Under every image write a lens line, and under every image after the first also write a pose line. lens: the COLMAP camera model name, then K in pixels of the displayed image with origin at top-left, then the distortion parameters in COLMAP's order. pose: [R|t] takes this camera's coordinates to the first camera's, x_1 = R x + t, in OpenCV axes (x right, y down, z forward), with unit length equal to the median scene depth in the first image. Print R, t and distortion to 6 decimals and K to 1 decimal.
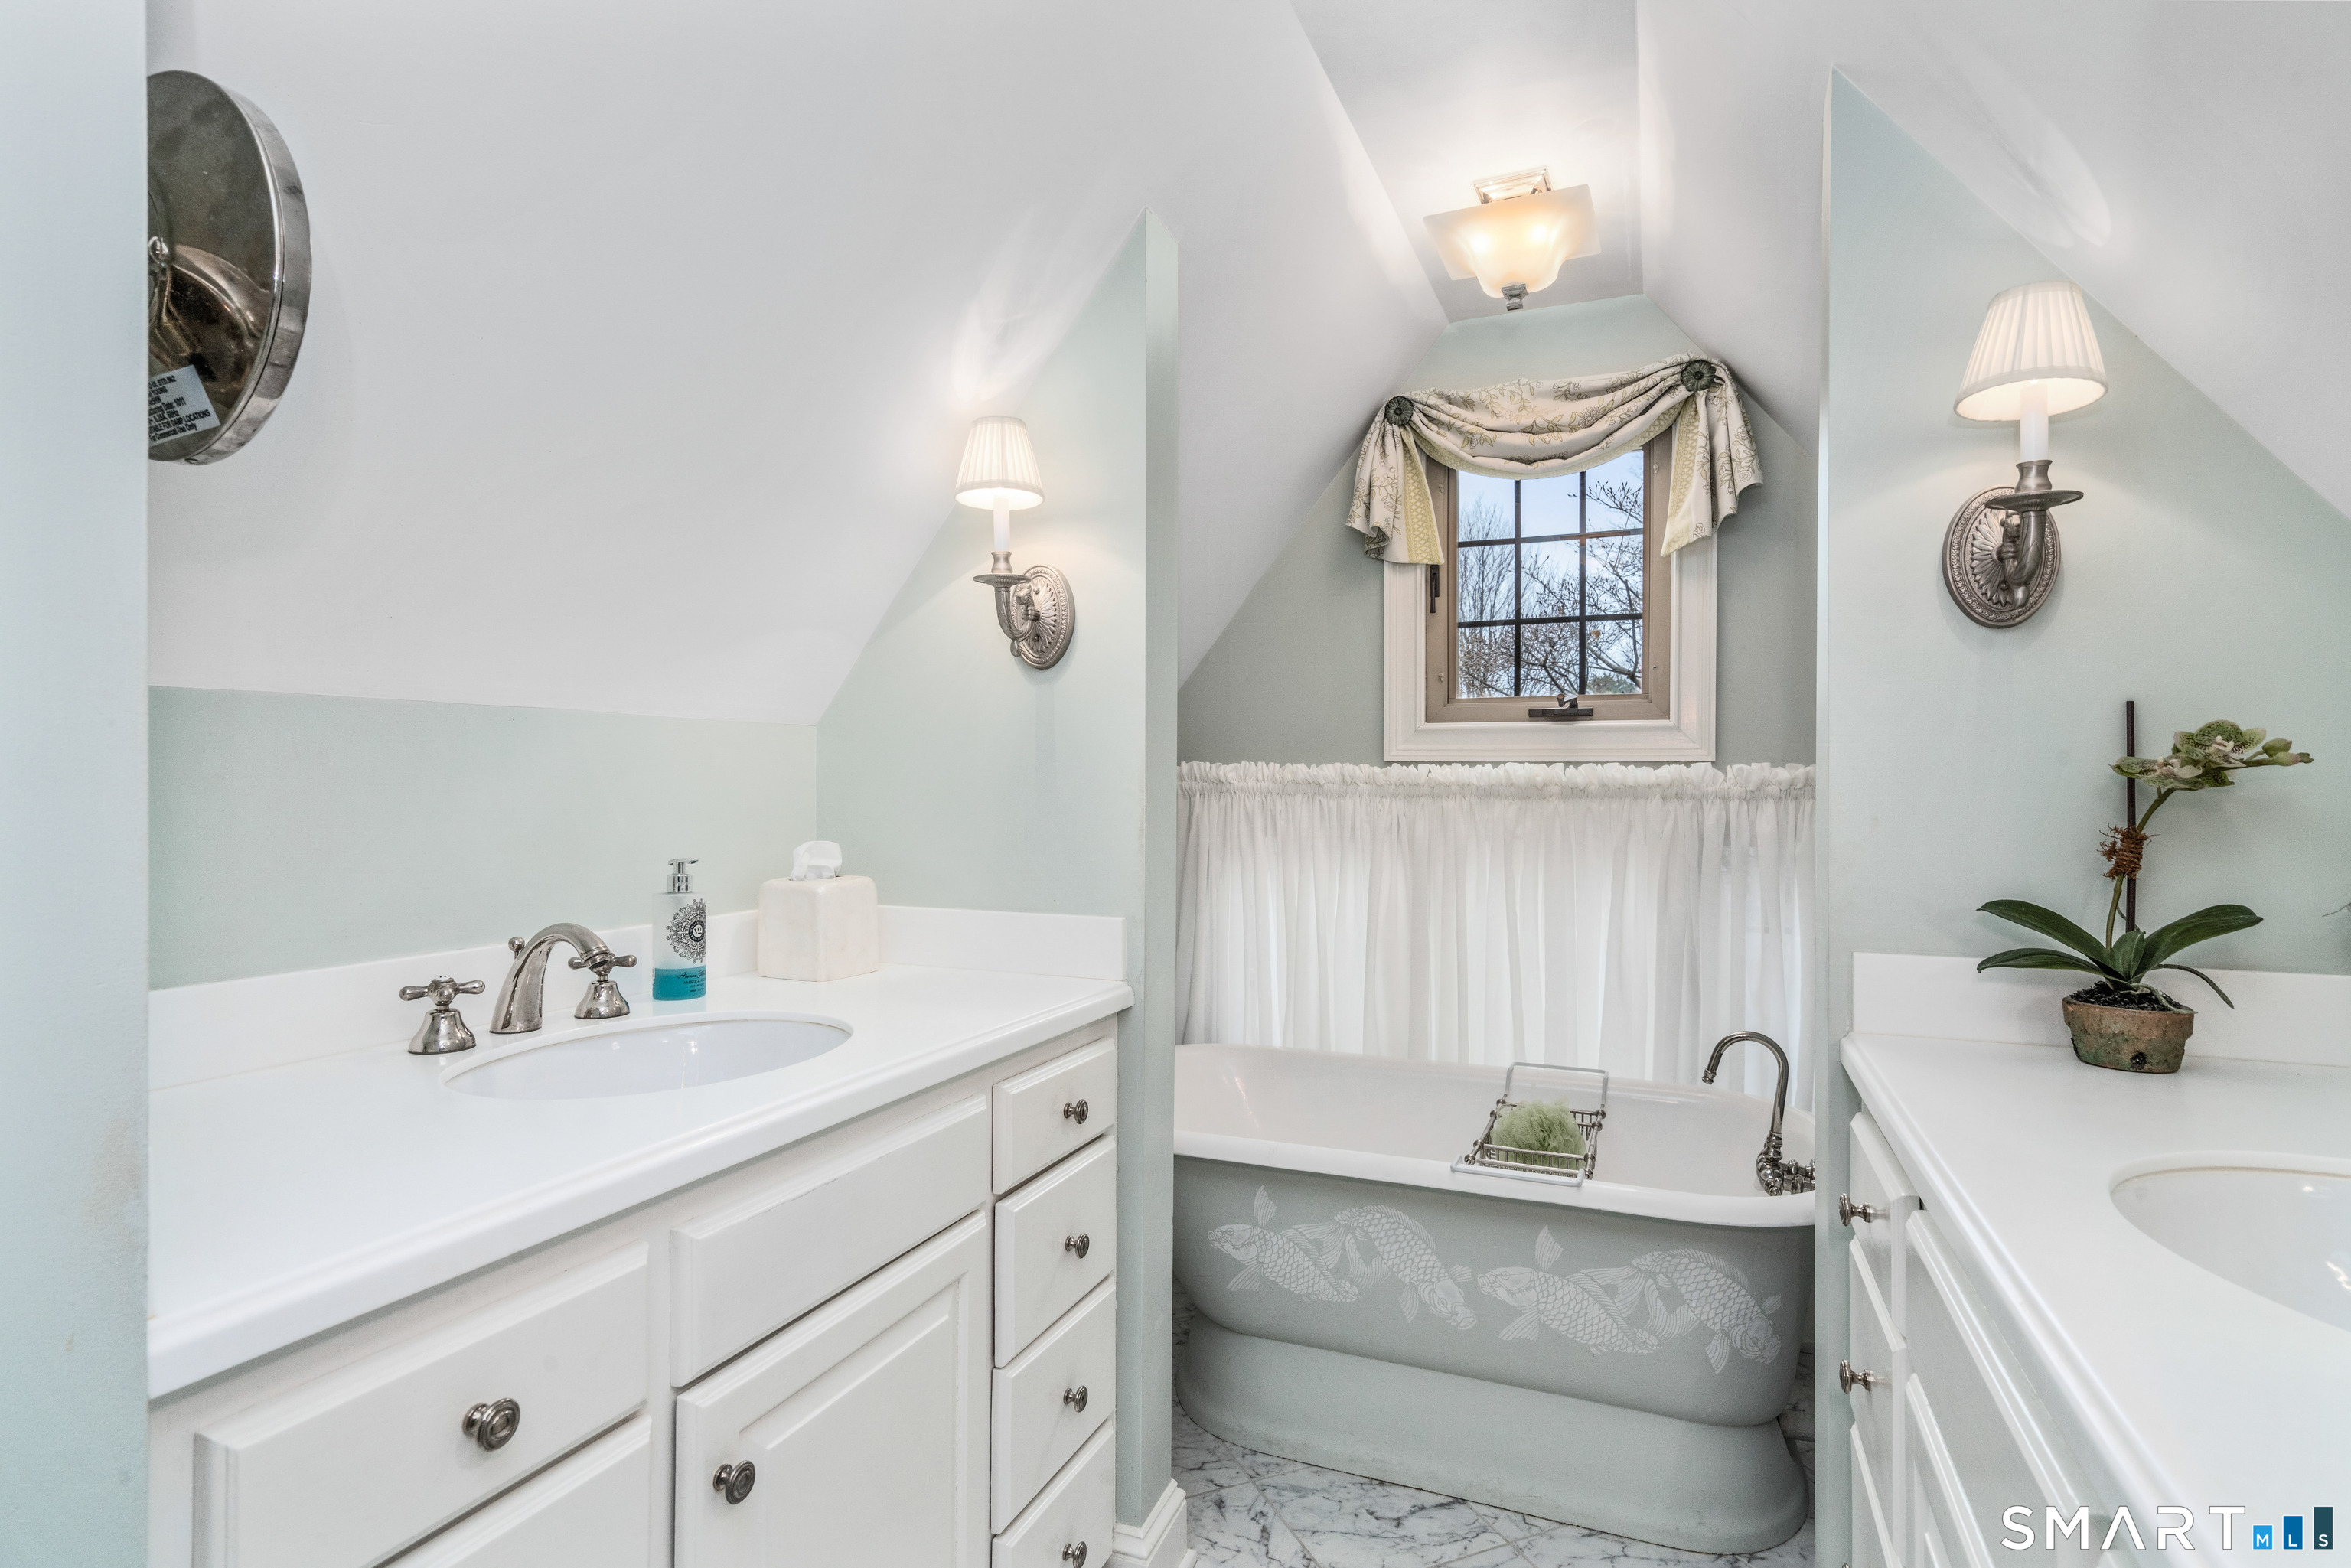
lens RADIAL K [[1182.1, 0, 1173.8], [0, 1182.1, 788.8], [0, 0, 1]] dist [0.000913, 0.000584]
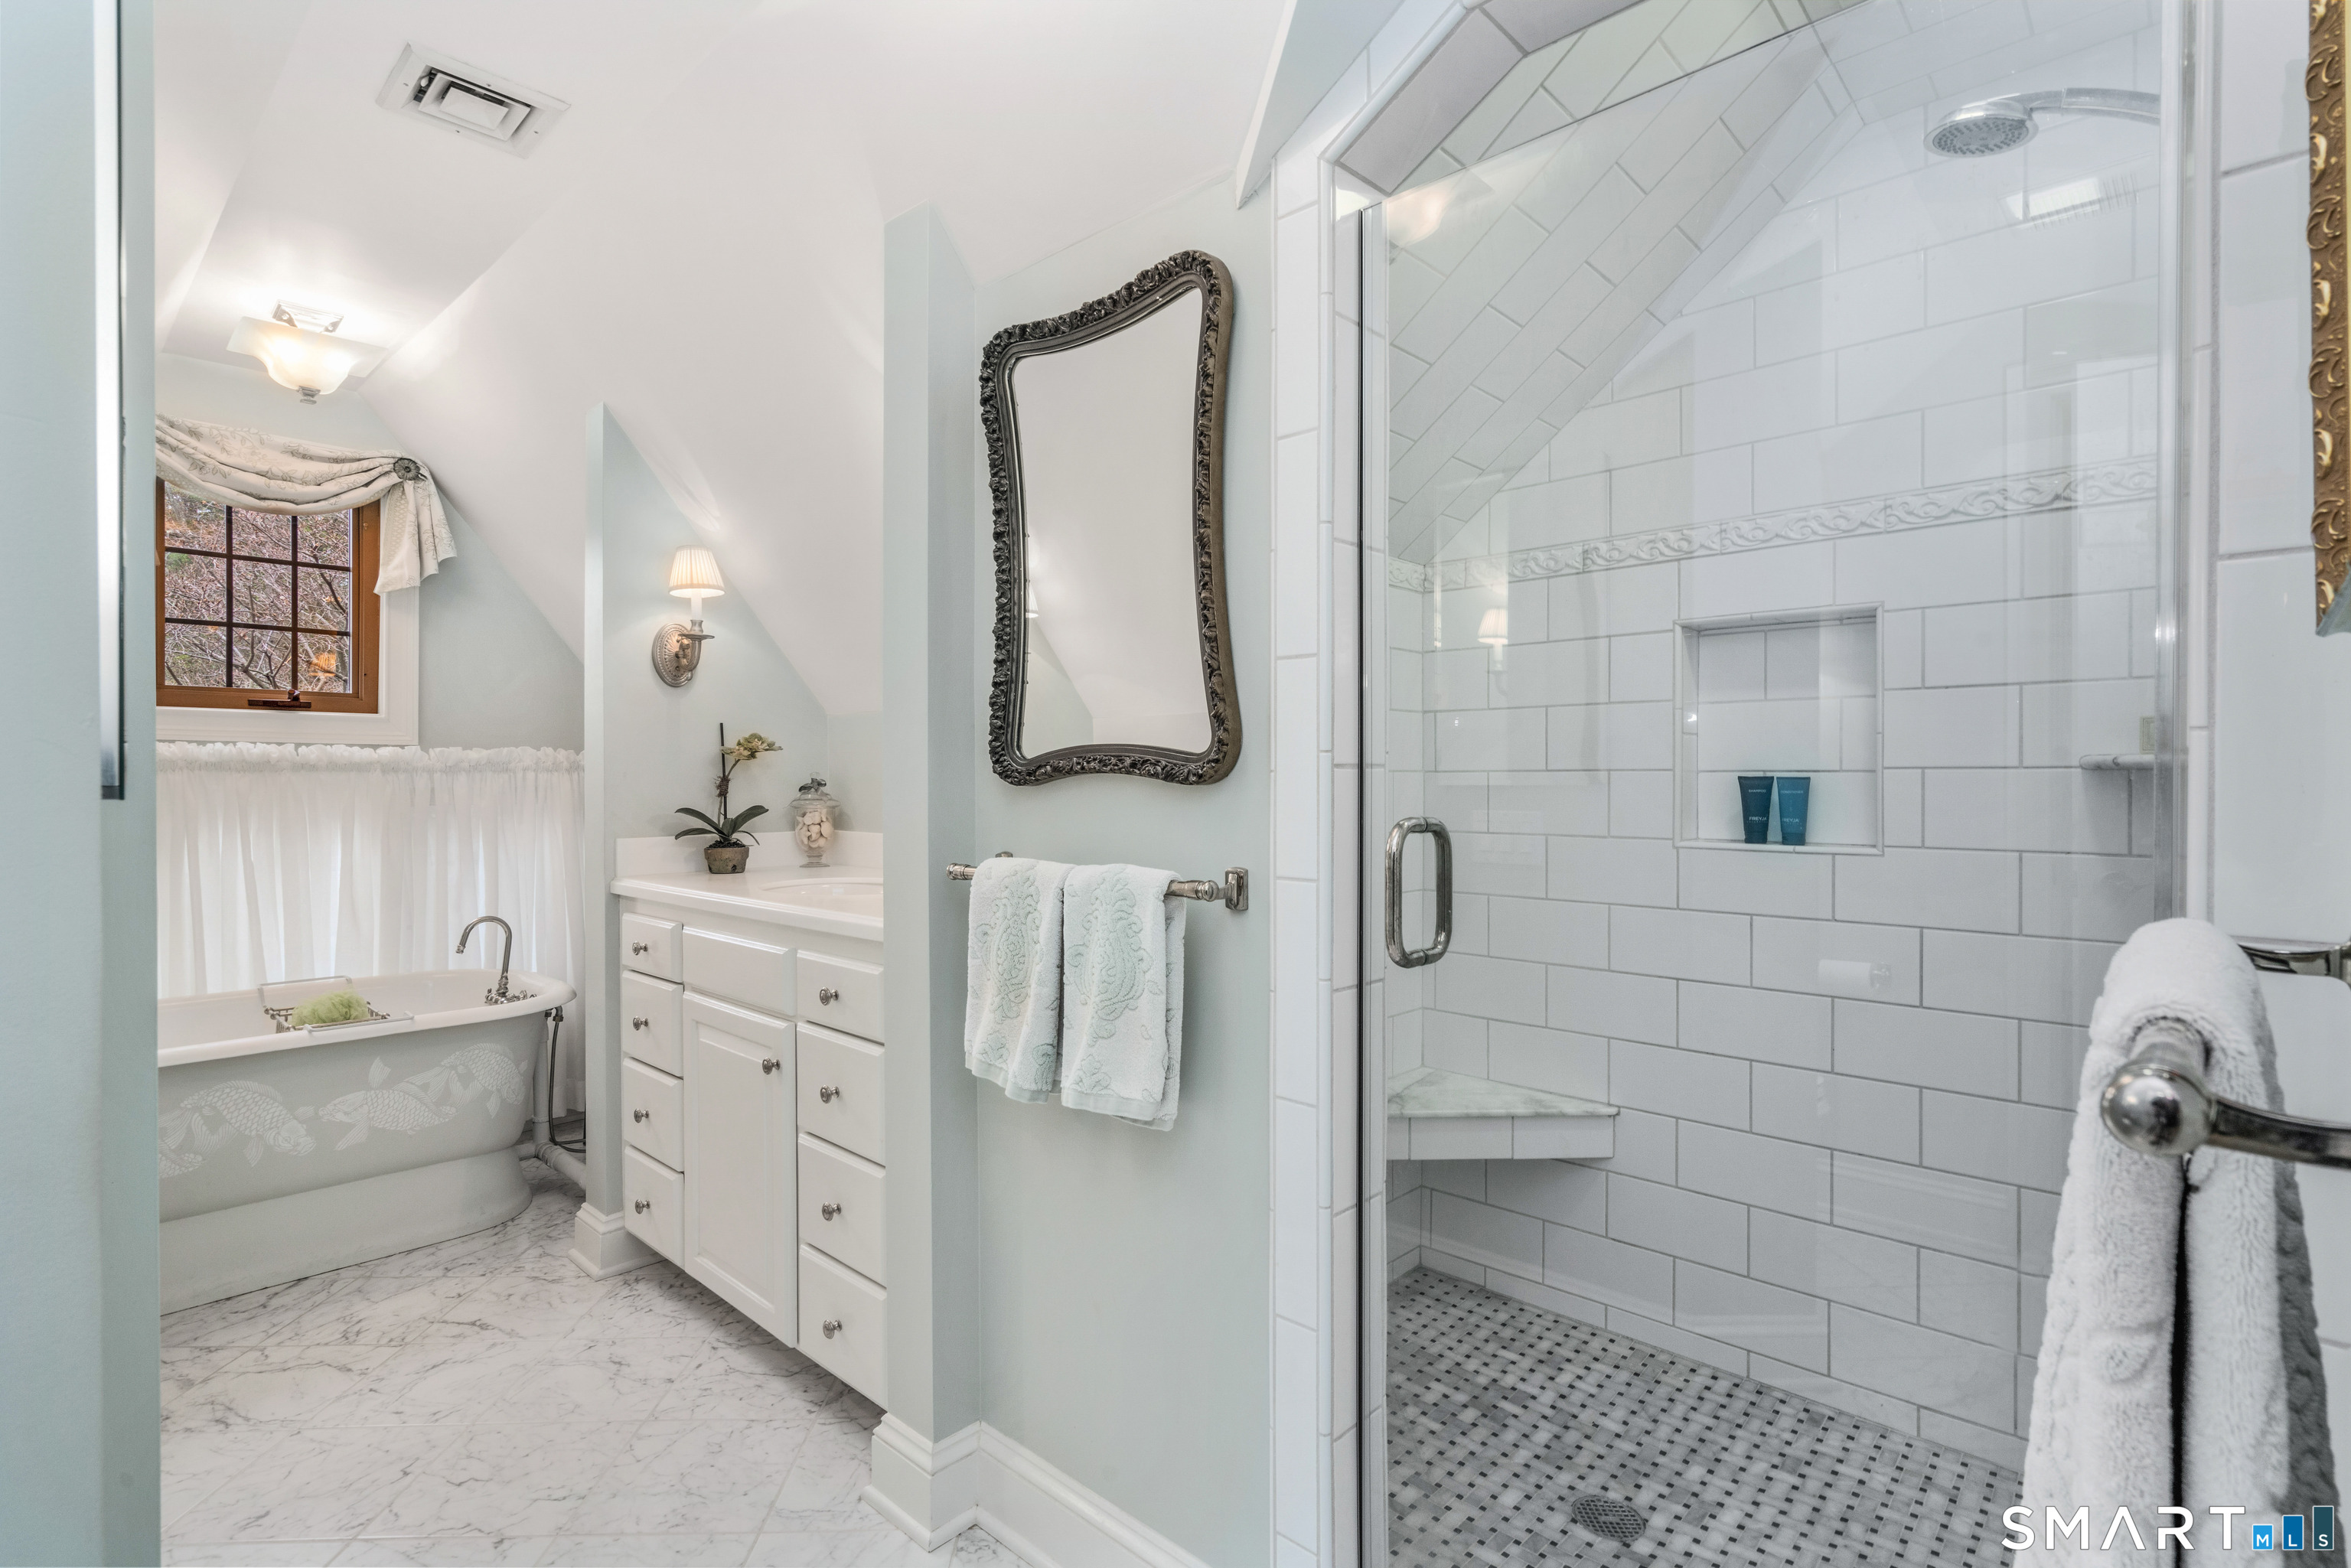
lens RADIAL K [[1125.1, 0, 1175.5], [0, 1125.1, 784.0], [0, 0, 1]] dist [-0.001221, -0.000509]
pose [[0.350489, -0.006812, 0.936542, -0.603753], [0.004373, 0.999975, 0.005637, 0.024168], [-0.936556, 0.002120, 0.350510, -0.394400]]
